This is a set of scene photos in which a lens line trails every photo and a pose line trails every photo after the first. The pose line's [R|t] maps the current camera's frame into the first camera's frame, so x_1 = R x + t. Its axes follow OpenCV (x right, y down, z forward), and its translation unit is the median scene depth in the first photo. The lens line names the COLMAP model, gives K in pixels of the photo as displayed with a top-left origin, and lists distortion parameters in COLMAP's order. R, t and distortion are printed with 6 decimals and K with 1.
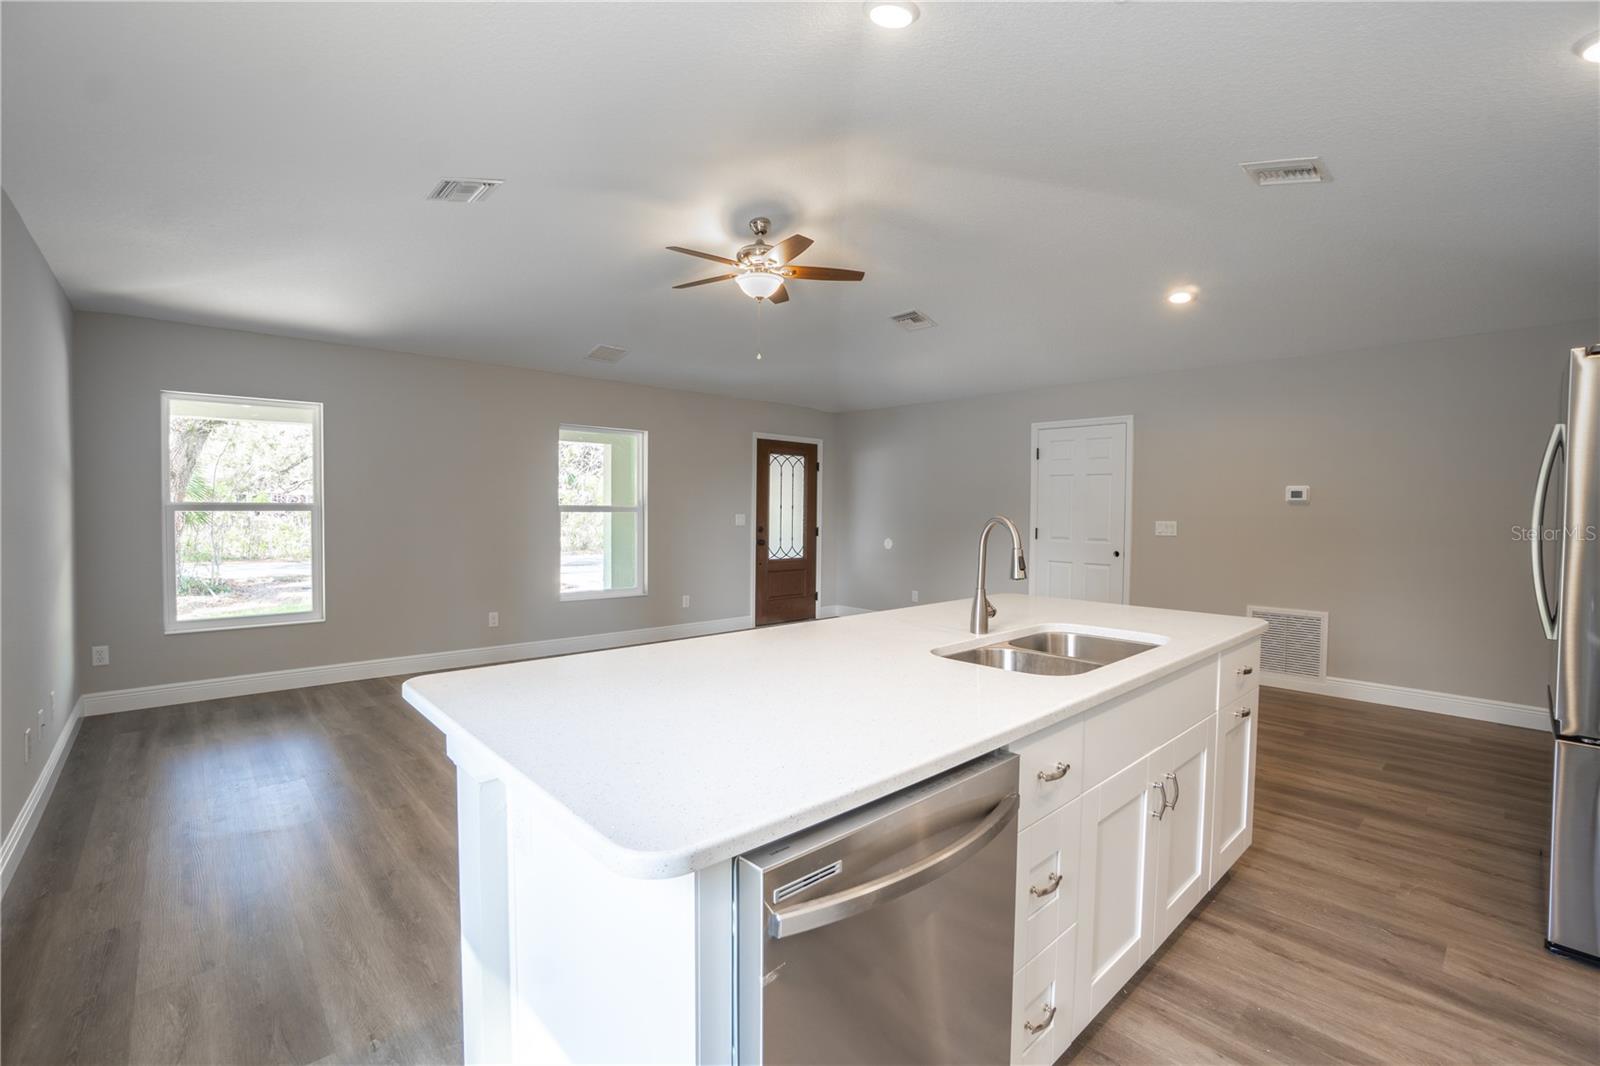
lens RADIAL K [[704.0, 0, 792.4], [0, 704.0, 526.3], [0, 0, 1]] dist [-0.063956, 0.022793]
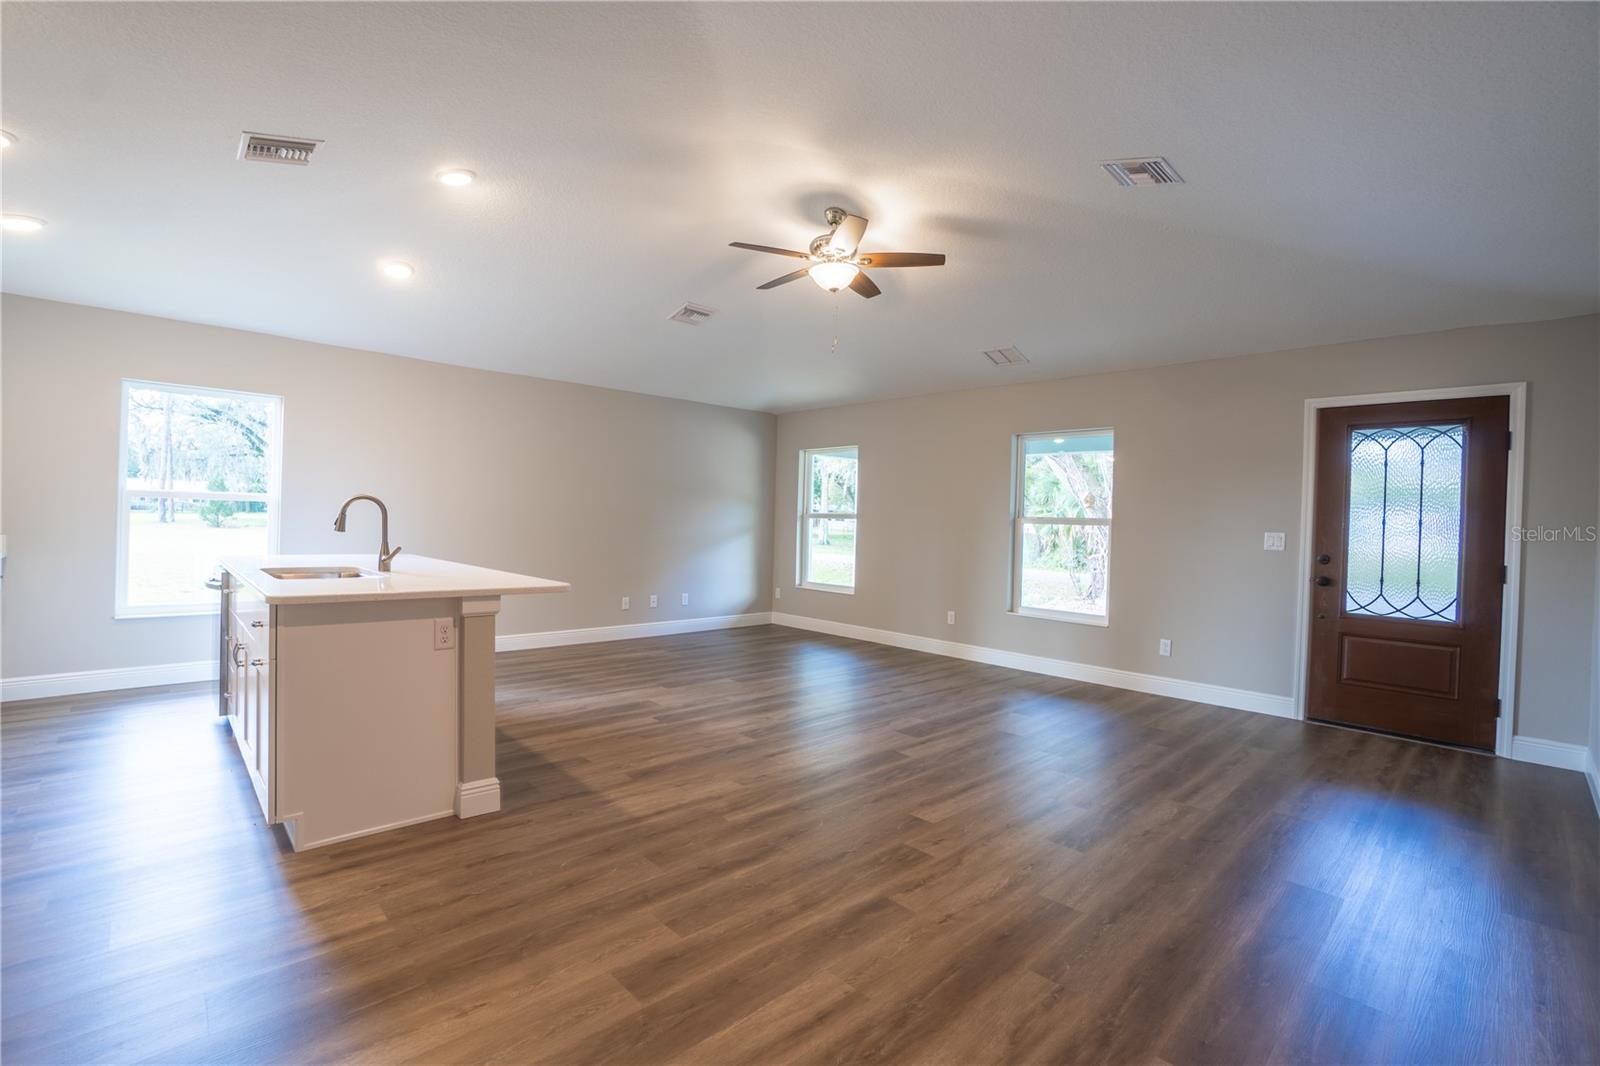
lens RADIAL K [[704.0, 0, 792.4], [0, 704.0, 526.3], [0, 0, 1]] dist [-0.063956, 0.022793]
pose [[0.018059, -0.002472, -0.999834, 0.710088], [-0.055154, 0.998472, -0.003465, 0.004277], [0.998315, 0.055208, 0.017895, 0.725345]]
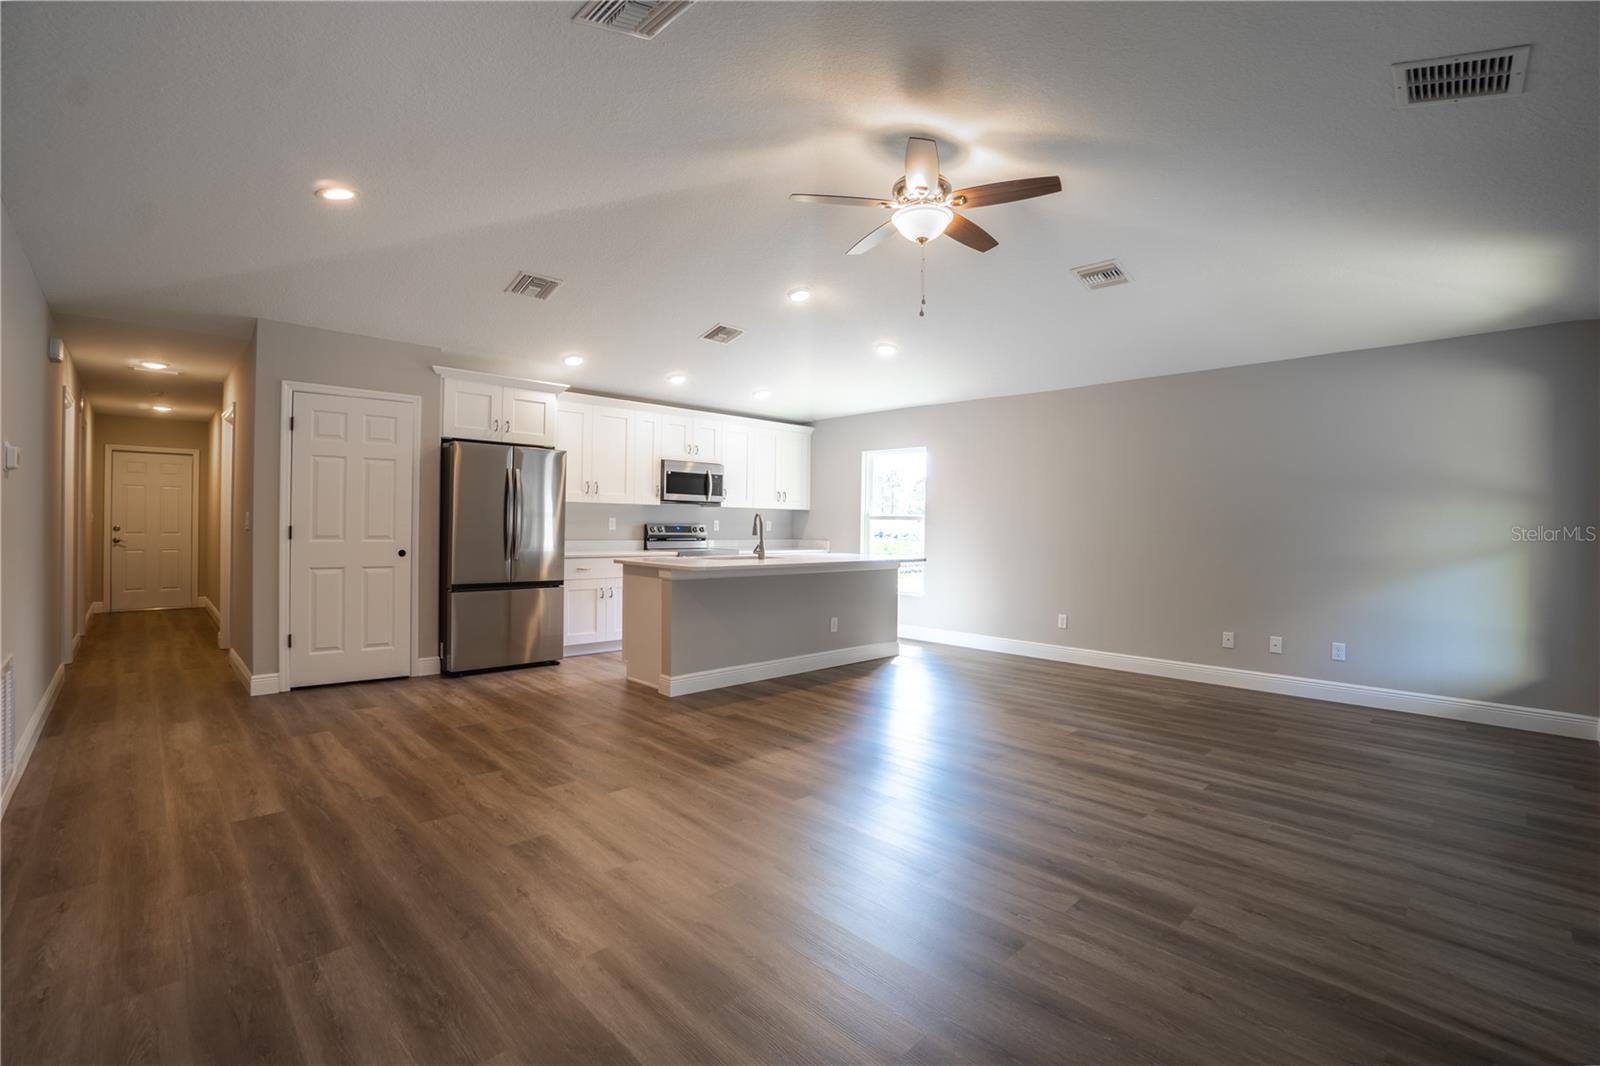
lens RADIAL K [[704.0, 0, 792.4], [0, 704.0, 526.3], [0, 0, 1]] dist [-0.063956, 0.022793]
pose [[-0.999103, -0.022285, -0.036012, 0.093615], [-0.023414, 0.999238, 0.031232, -0.019294], [0.035289, 0.032047, -0.998863, 1.385847]]
